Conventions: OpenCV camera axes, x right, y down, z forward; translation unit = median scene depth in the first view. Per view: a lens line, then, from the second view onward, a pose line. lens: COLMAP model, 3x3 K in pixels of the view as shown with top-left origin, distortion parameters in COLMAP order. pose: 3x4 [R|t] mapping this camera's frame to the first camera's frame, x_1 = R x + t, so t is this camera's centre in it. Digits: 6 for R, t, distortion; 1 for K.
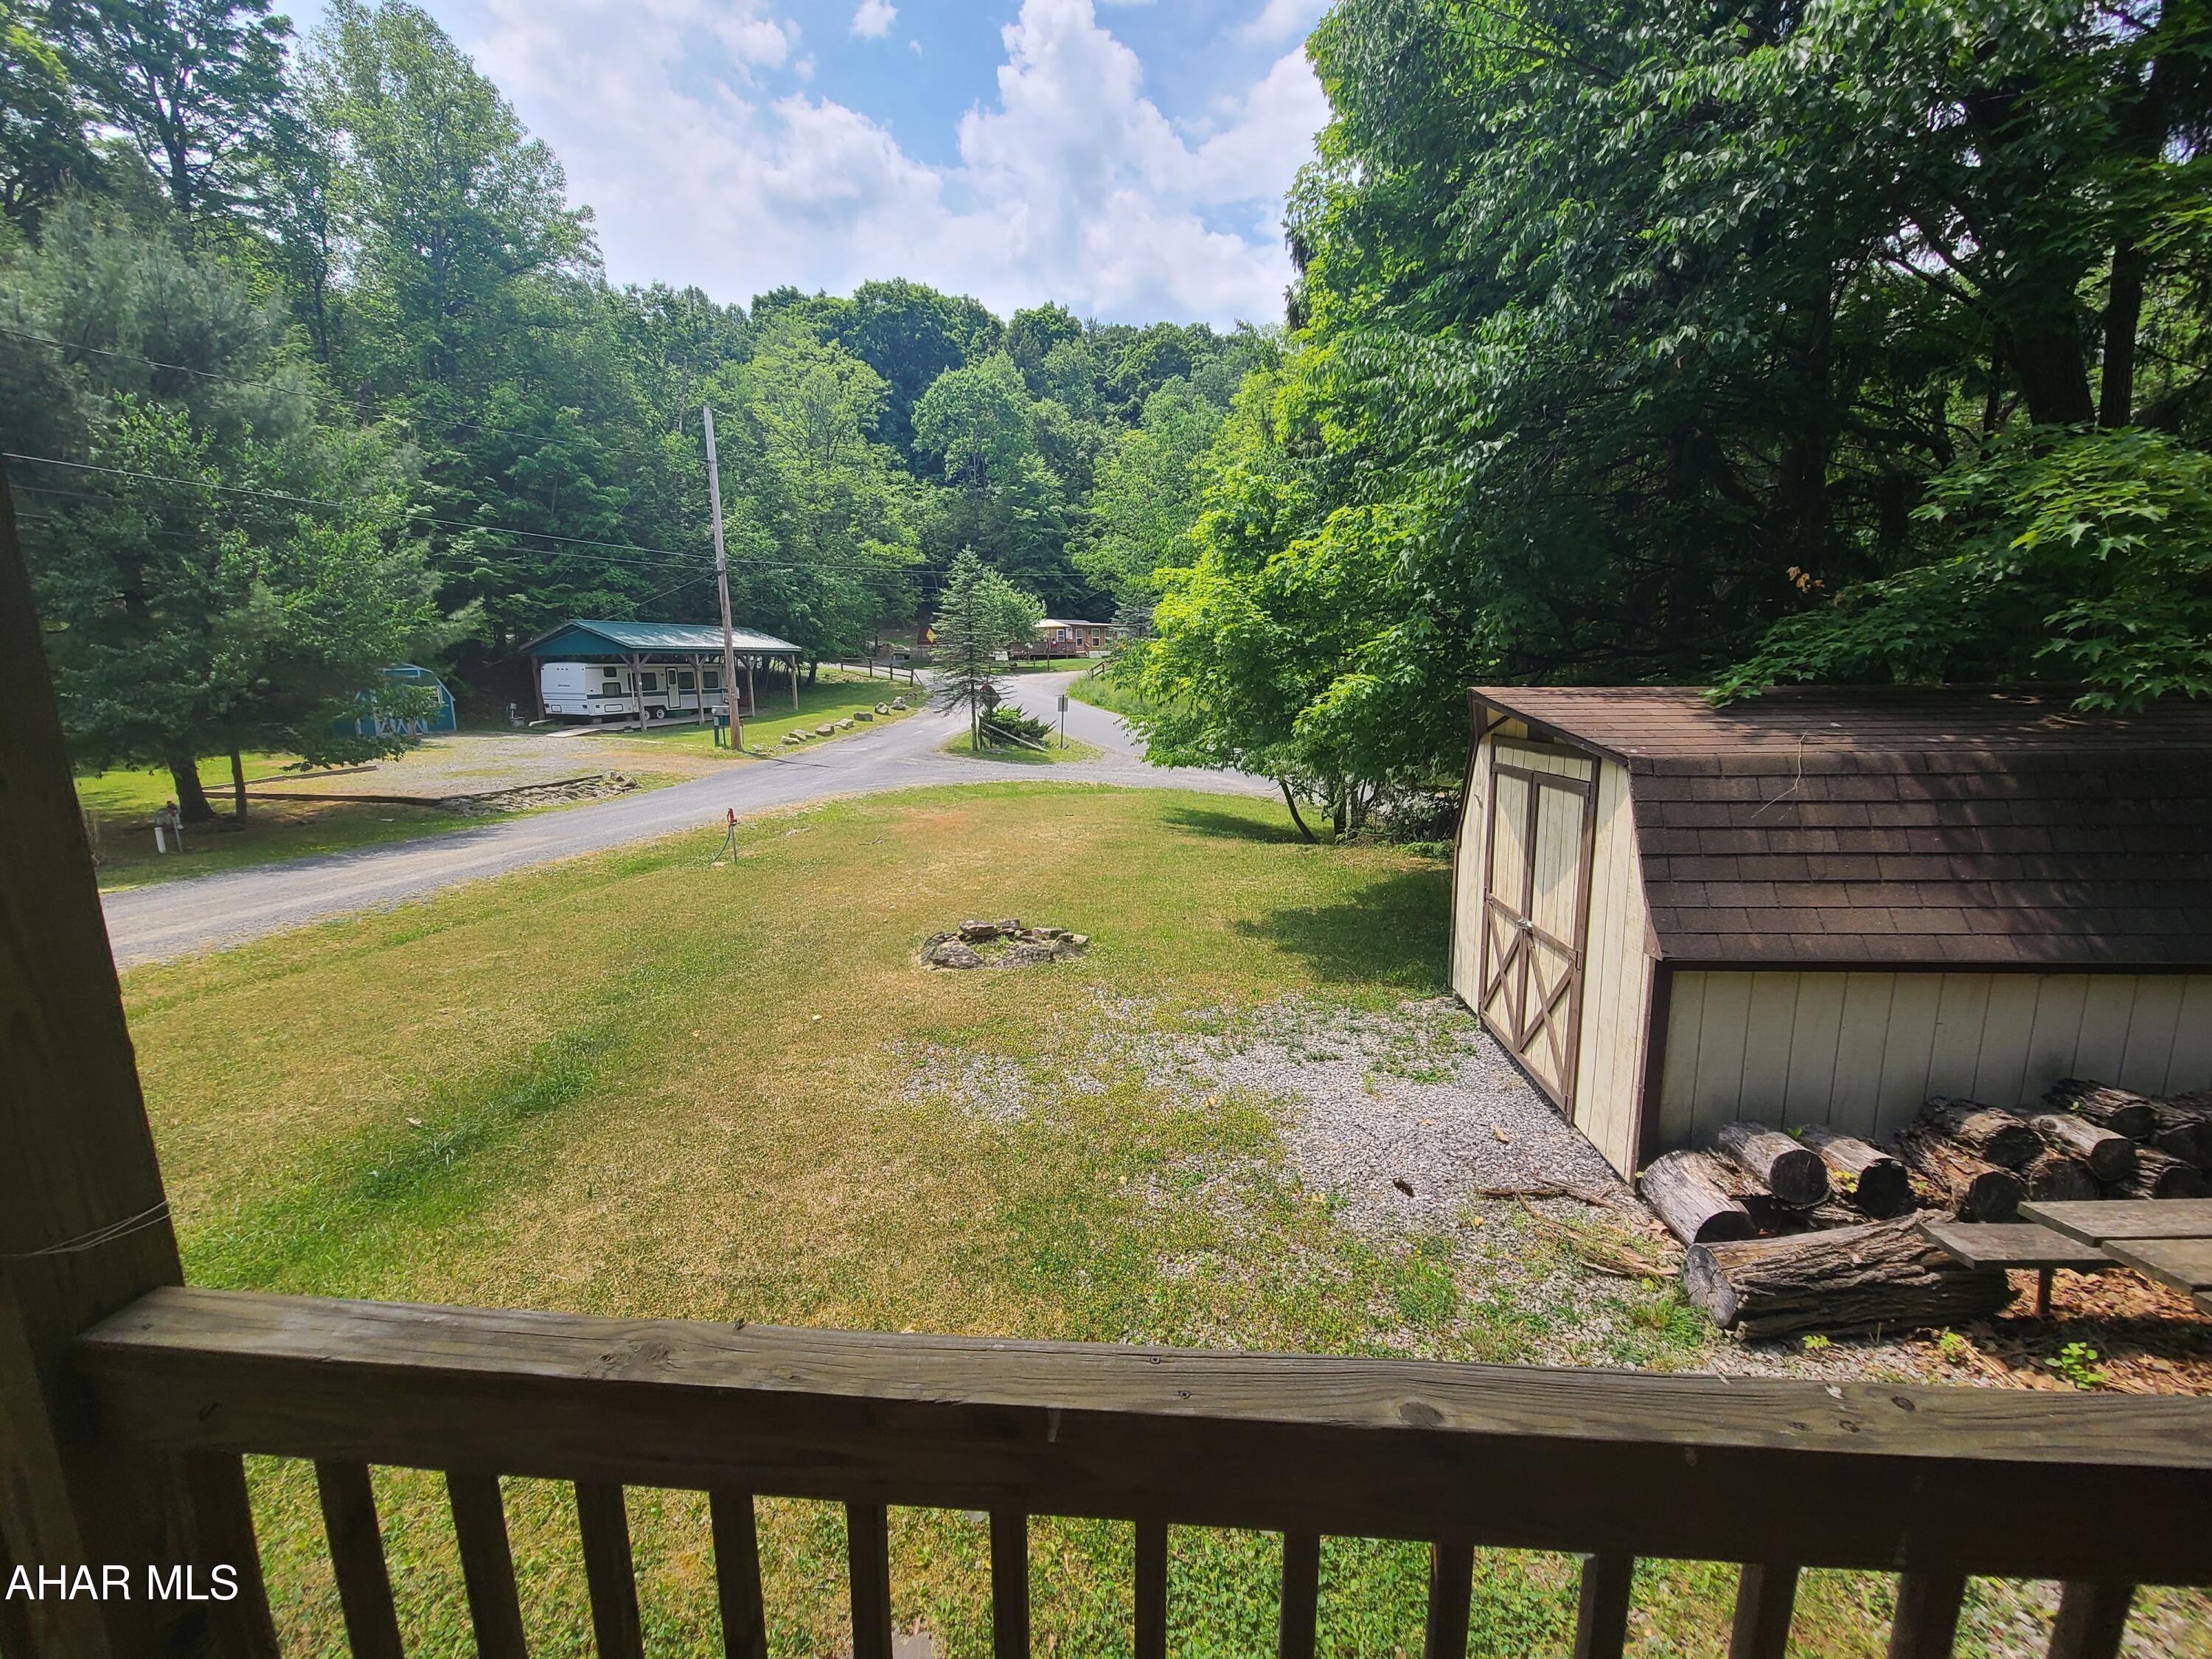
lens RADIAL K [[900.4, 0, 1098.8], [0, 900.4, 849.8], [0, 0, 1]] dist [-0.001853, 0.000066]
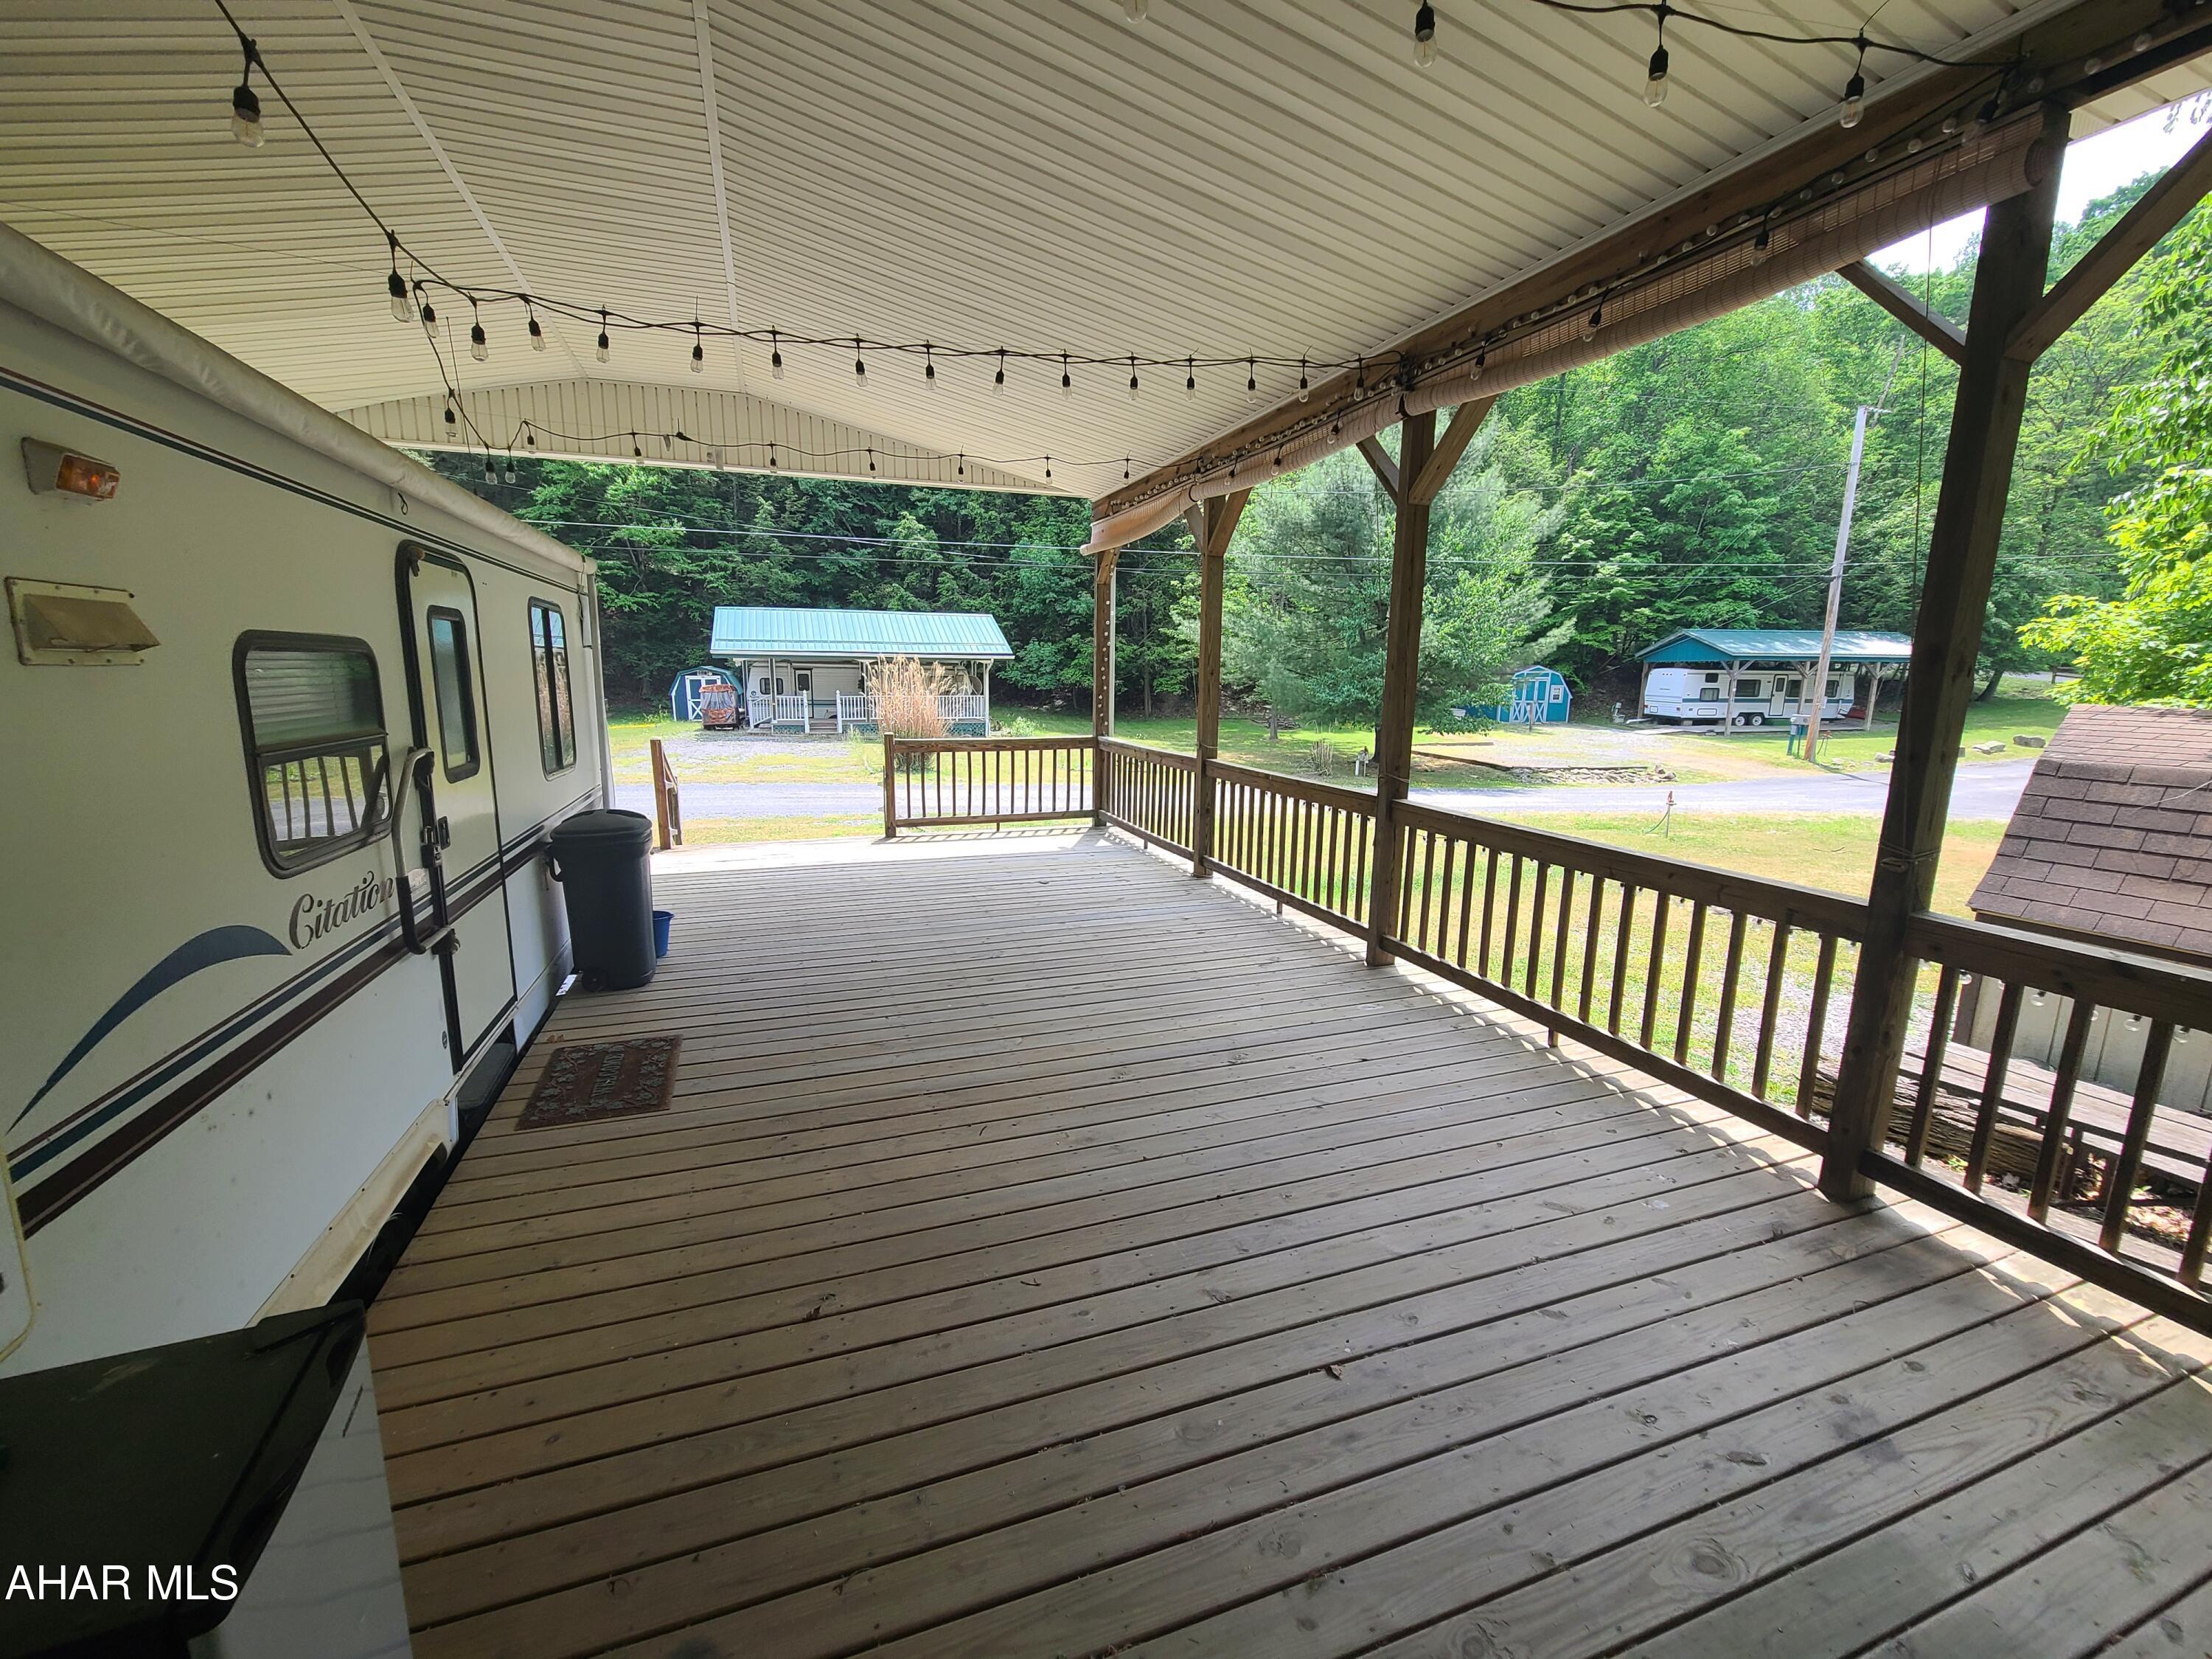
lens RADIAL K [[900.4, 0, 1115.8], [0, 900.4, 836.3], [0, 0, 1]] dist [-0.001853, 0.000066]
pose [[0.431124, 0.177901, -0.884581, 0.125373], [-0.194811, 0.975600, 0.101260, 0.012975], [0.881011, 0.128670, 0.455262, -0.072078]]
